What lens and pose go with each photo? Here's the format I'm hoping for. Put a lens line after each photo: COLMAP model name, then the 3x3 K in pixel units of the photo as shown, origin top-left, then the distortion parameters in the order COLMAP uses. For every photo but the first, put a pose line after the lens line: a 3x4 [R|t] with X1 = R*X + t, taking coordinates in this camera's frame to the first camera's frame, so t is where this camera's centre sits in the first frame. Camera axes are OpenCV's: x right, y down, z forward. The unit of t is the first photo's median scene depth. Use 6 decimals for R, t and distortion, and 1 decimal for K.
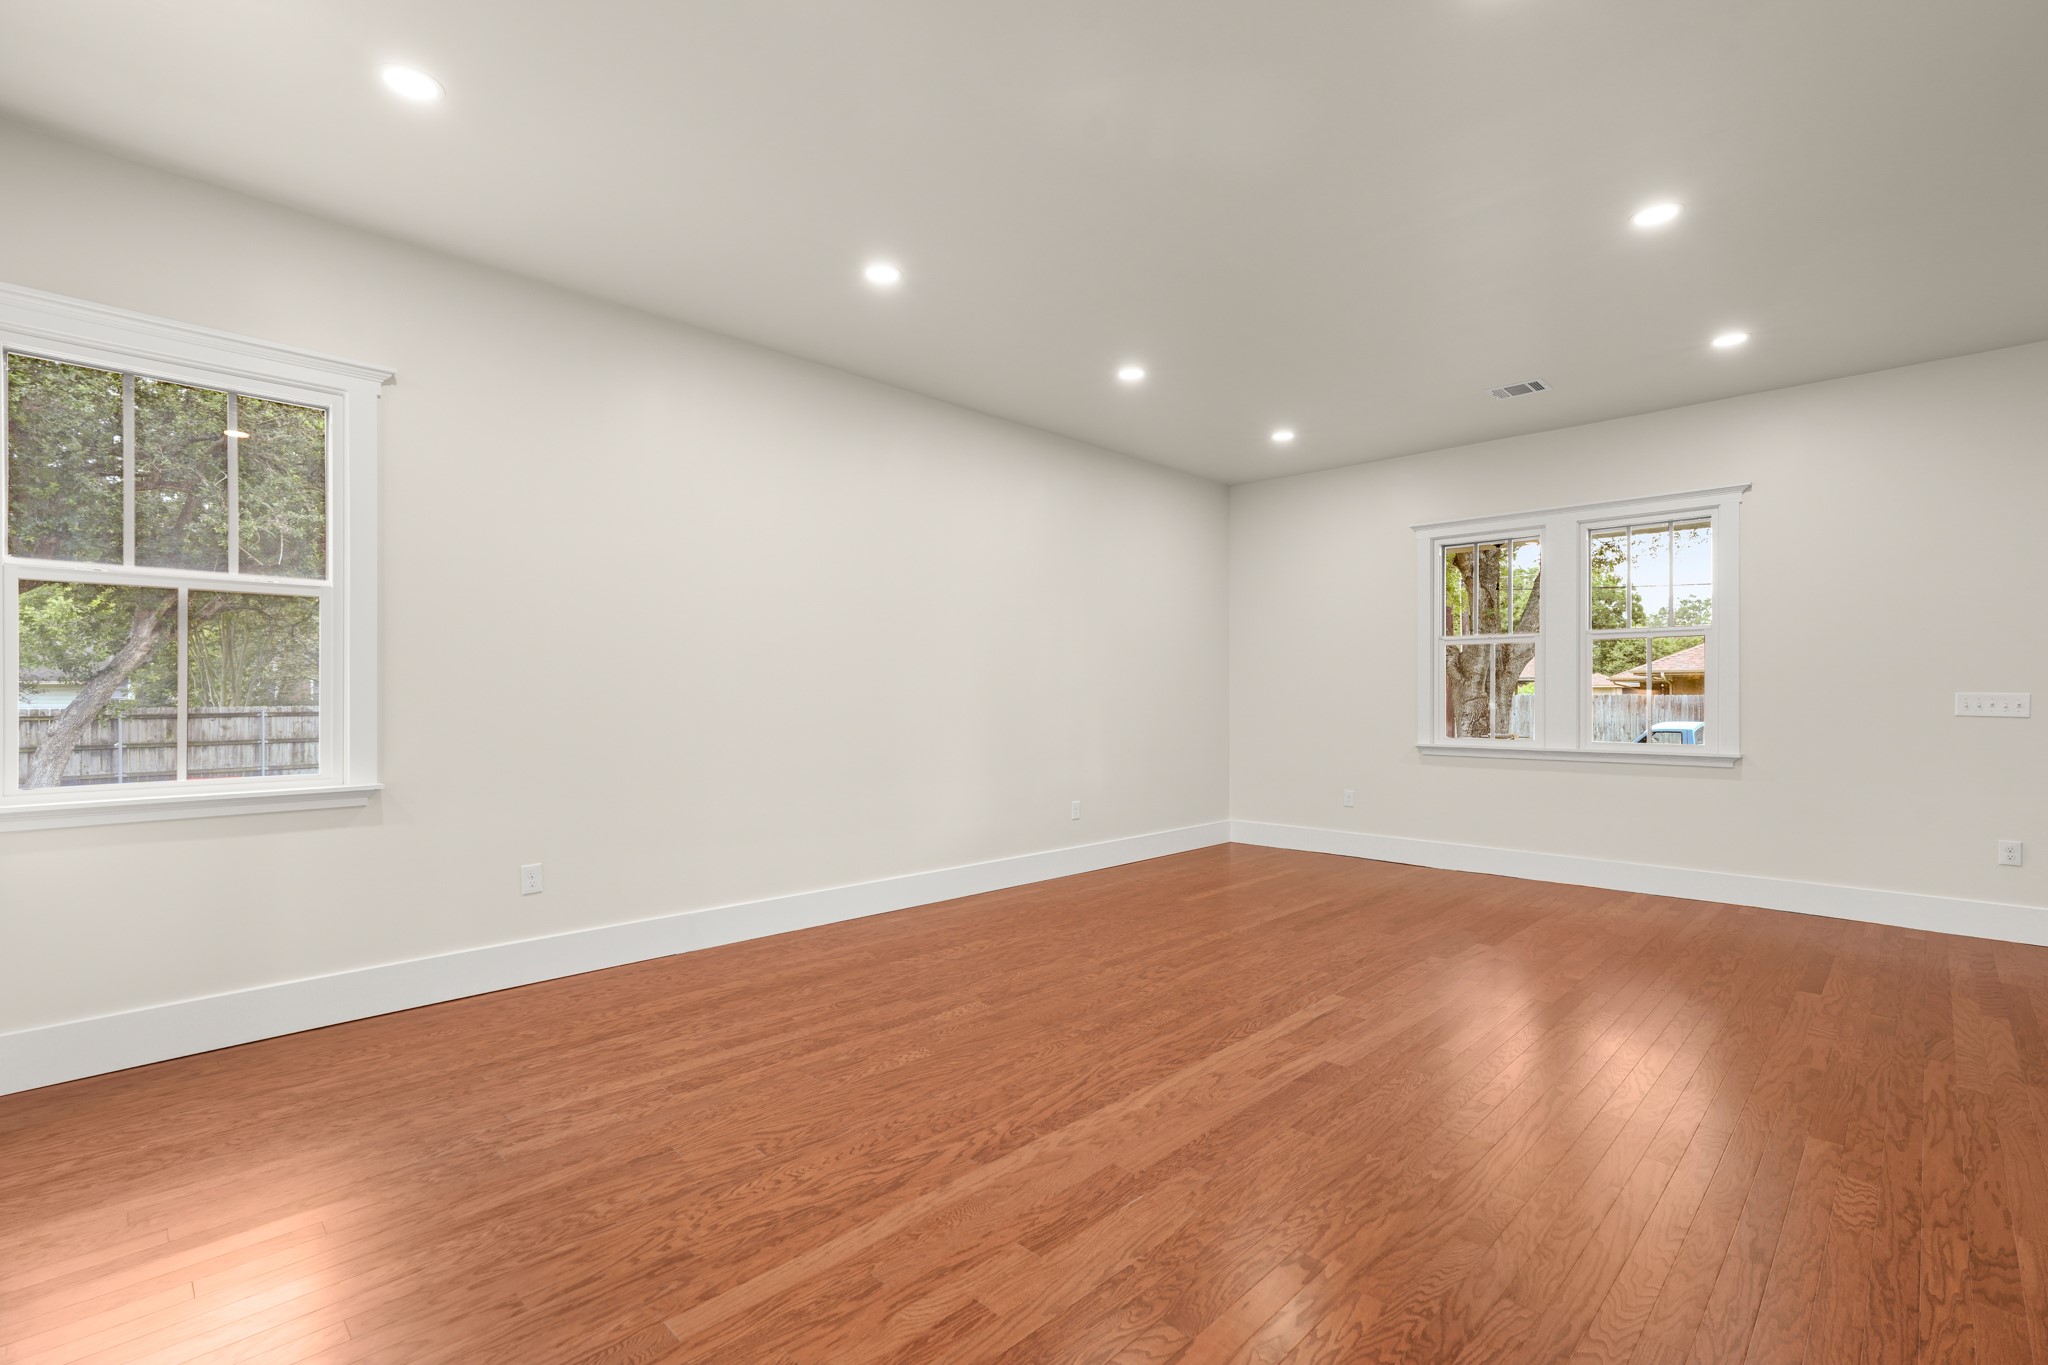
lens RADIAL K [[929.0, 0, 1022.7], [0, 929.0, 686.7], [0, 0, 1]] dist [-0.011560, 0.014602]
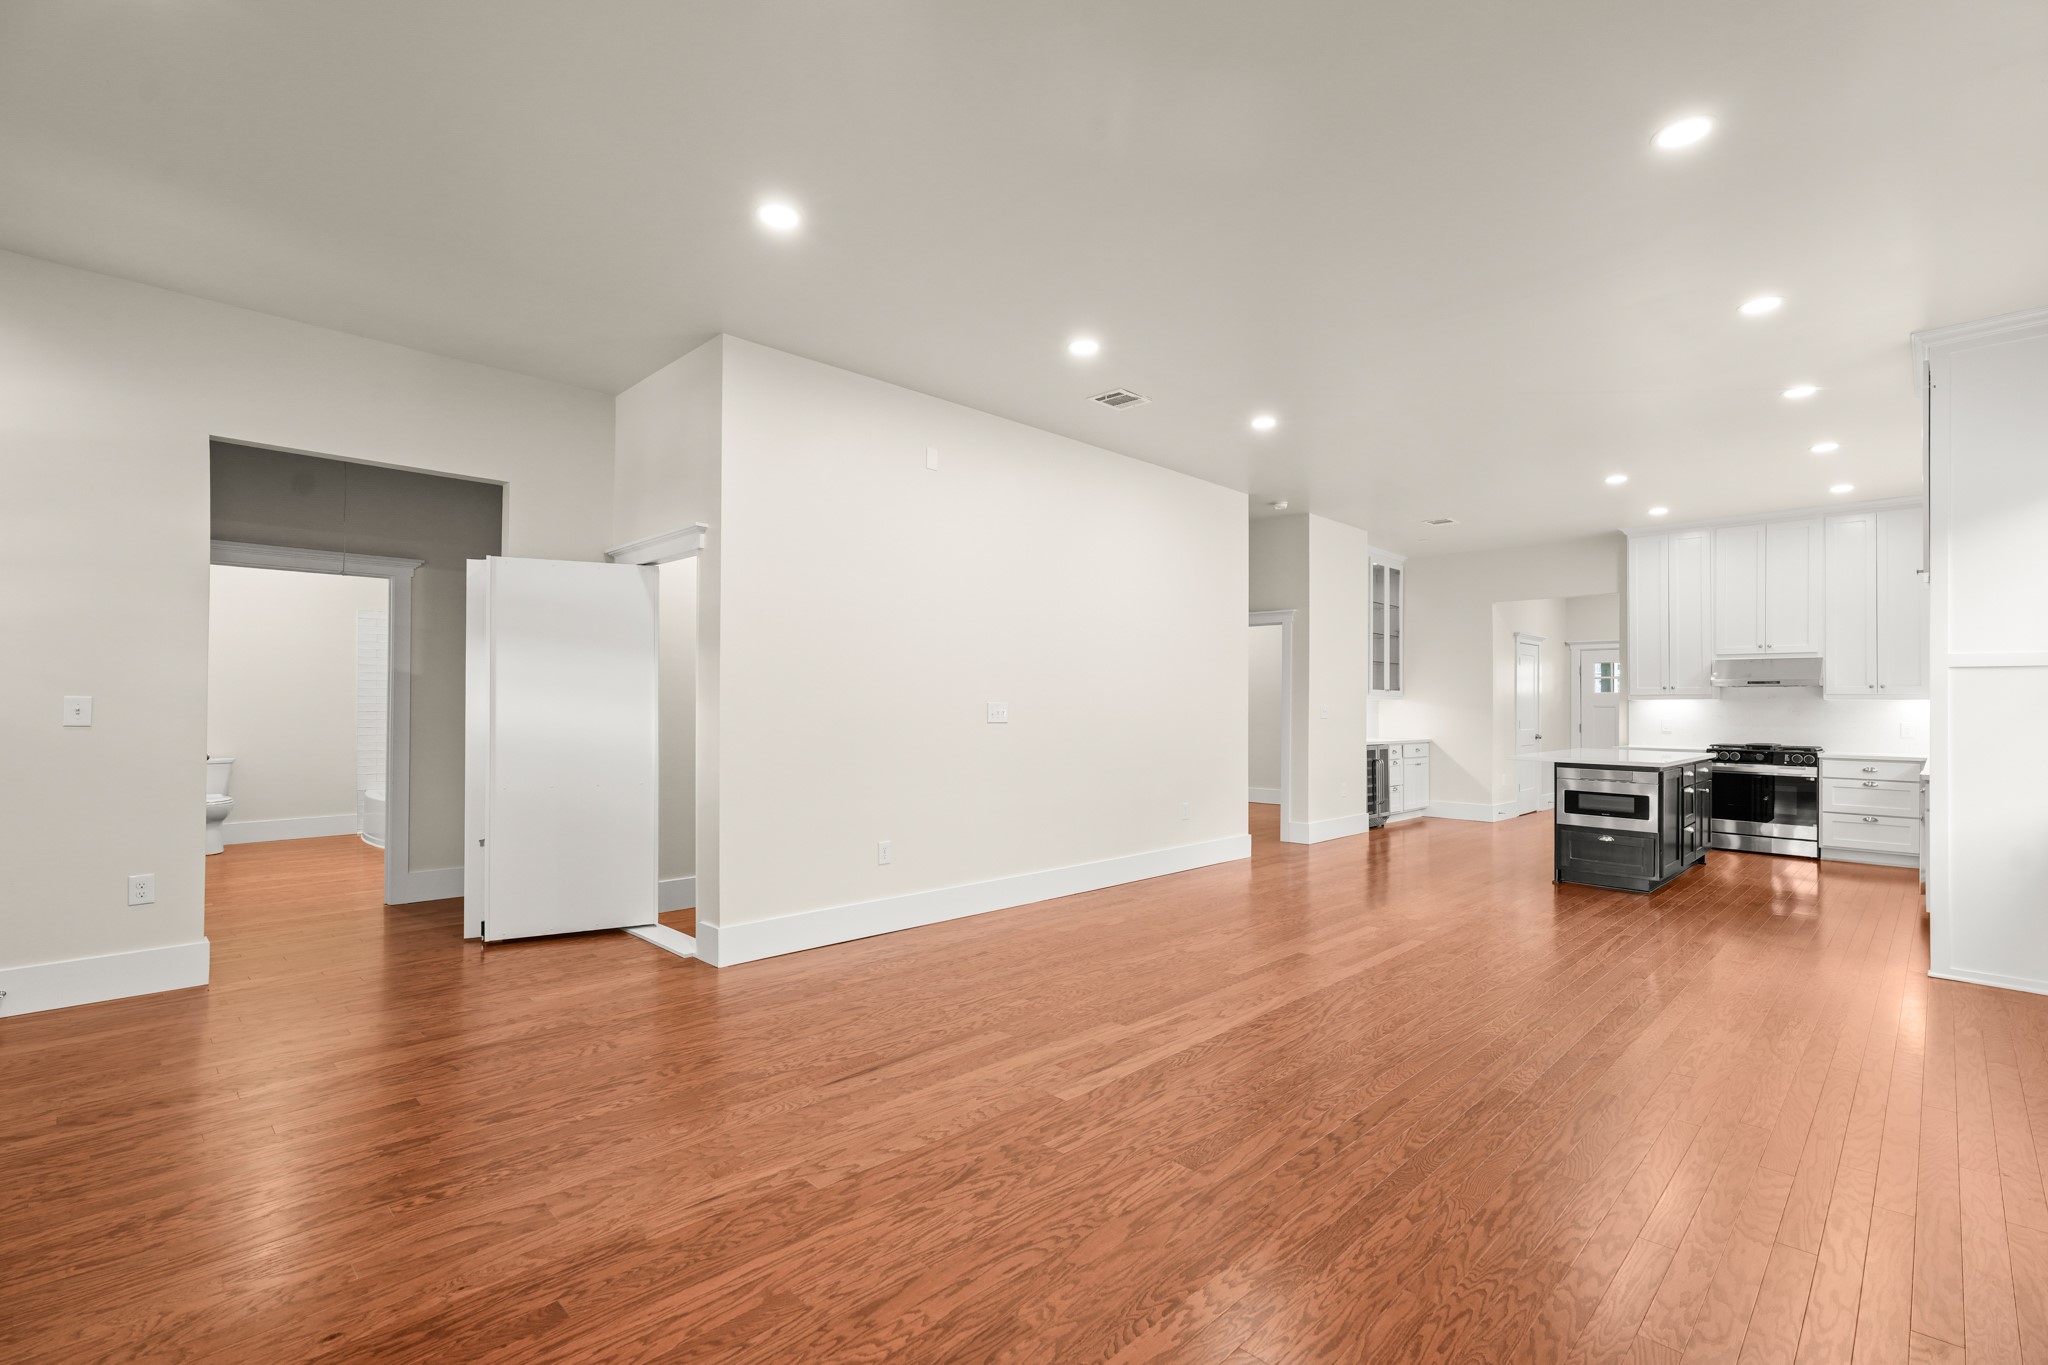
lens RADIAL K [[926.3, 0, 1030.1], [0, 926.3, 694.1], [0, 0, 1]] dist [0.000107, 0.000124]
pose [[-0.999937, -0.011149, -0.001320, 0.435619], [-0.011113, 0.999633, -0.024690, 0.023987], [0.001595, -0.024674, -0.999694, 2.078118]]
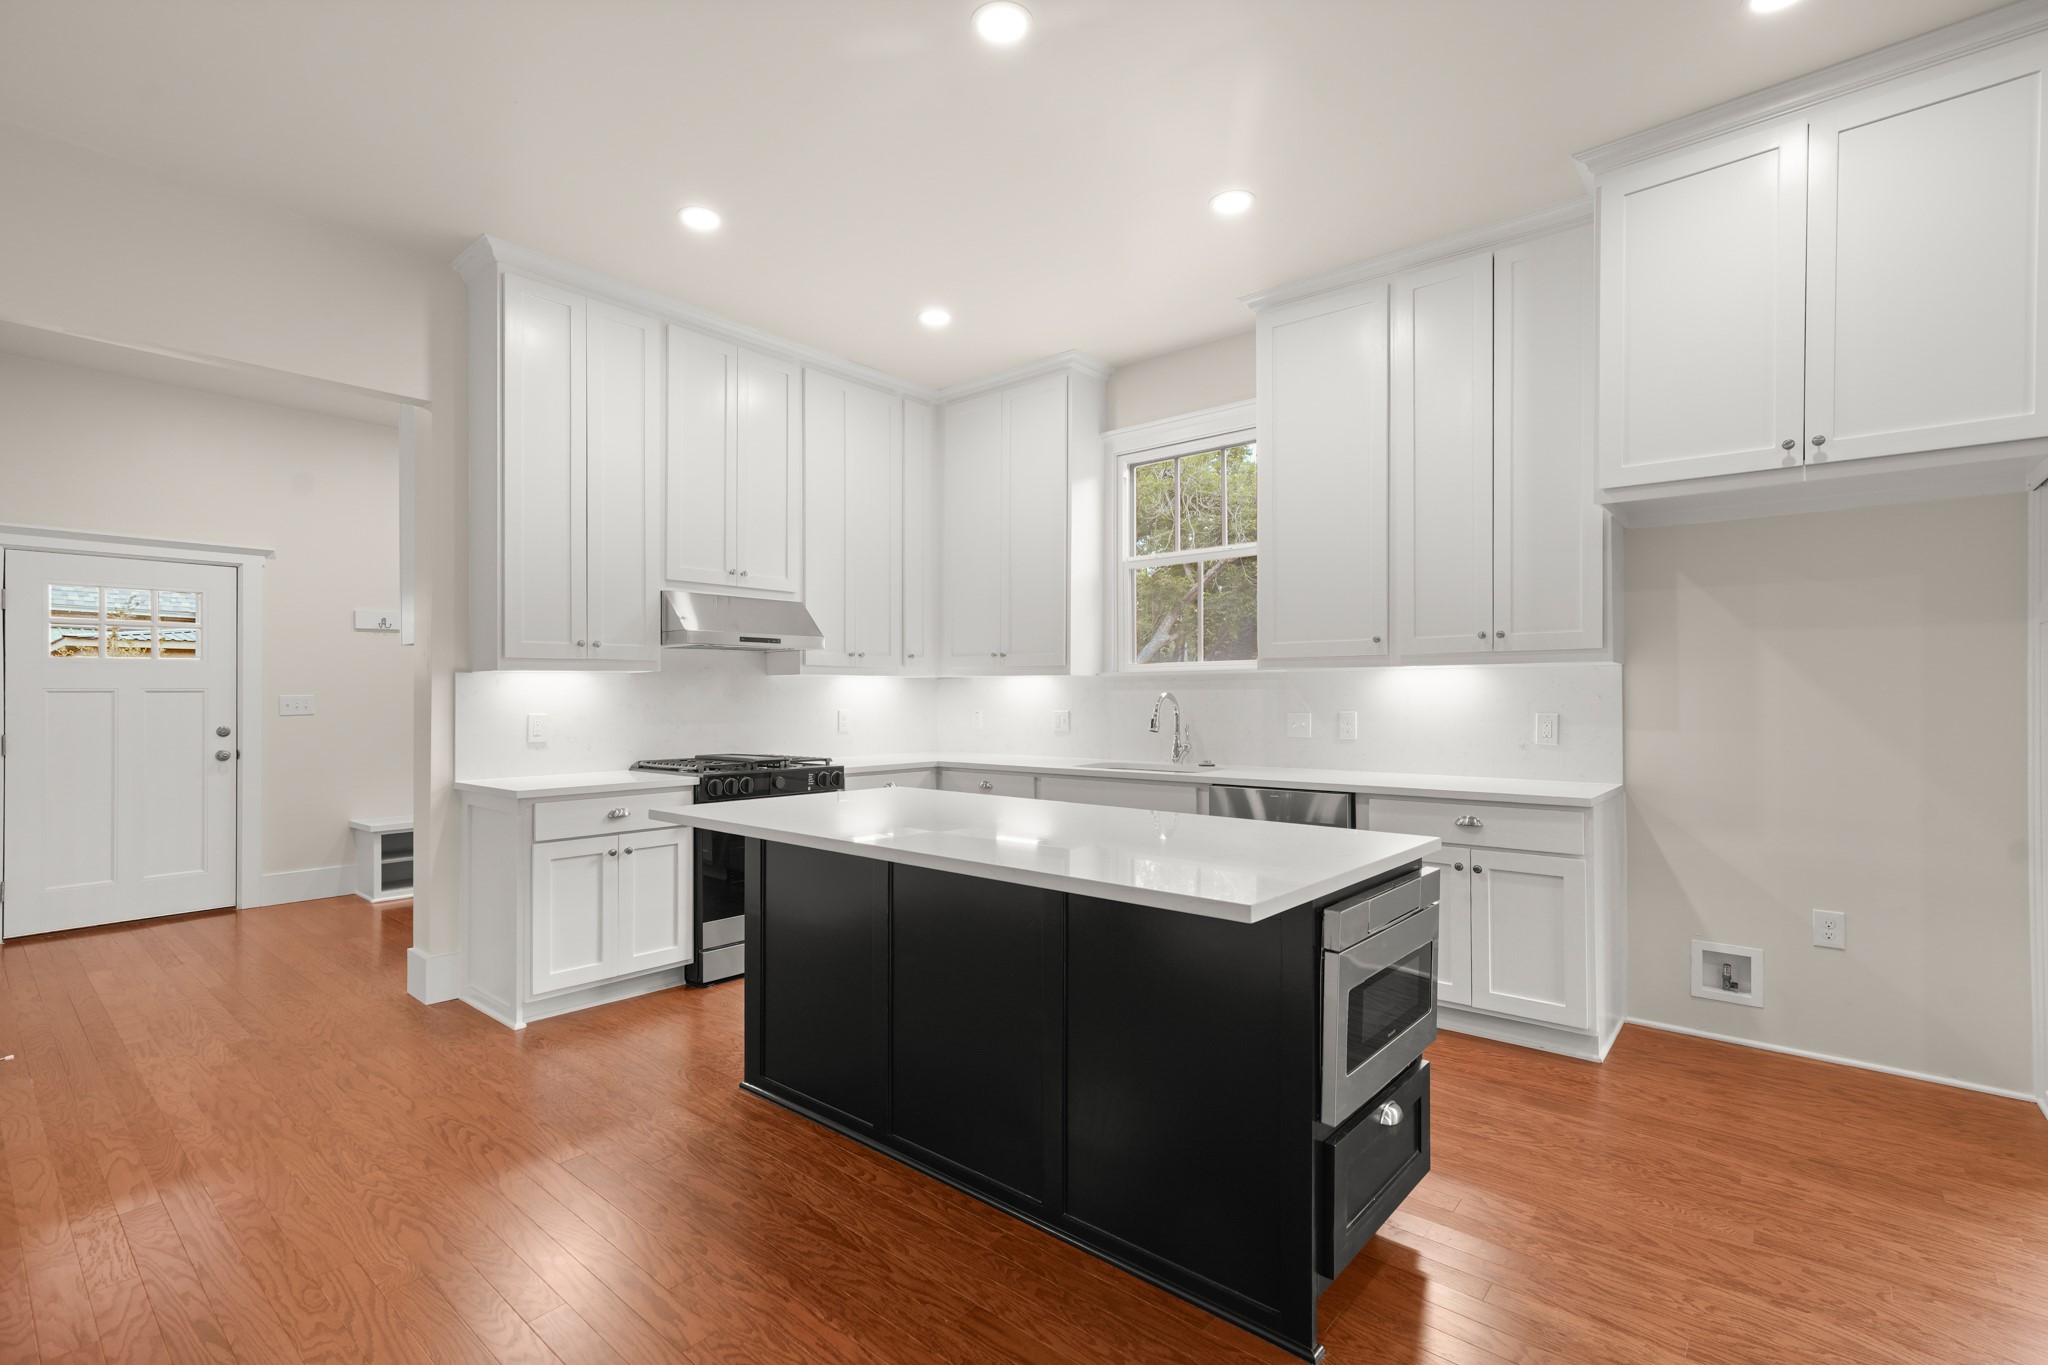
lens RADIAL K [[929.0, 0, 1022.7], [0, 929.0, 686.7], [0, 0, 1]] dist [-0.011560, 0.014602]
pose [[0.073749, -0.012839, -0.997194, -0.198236], [0.014893, 0.999820, -0.011771, -0.004903], [0.997166, -0.013983, 0.073927, -0.147573]]
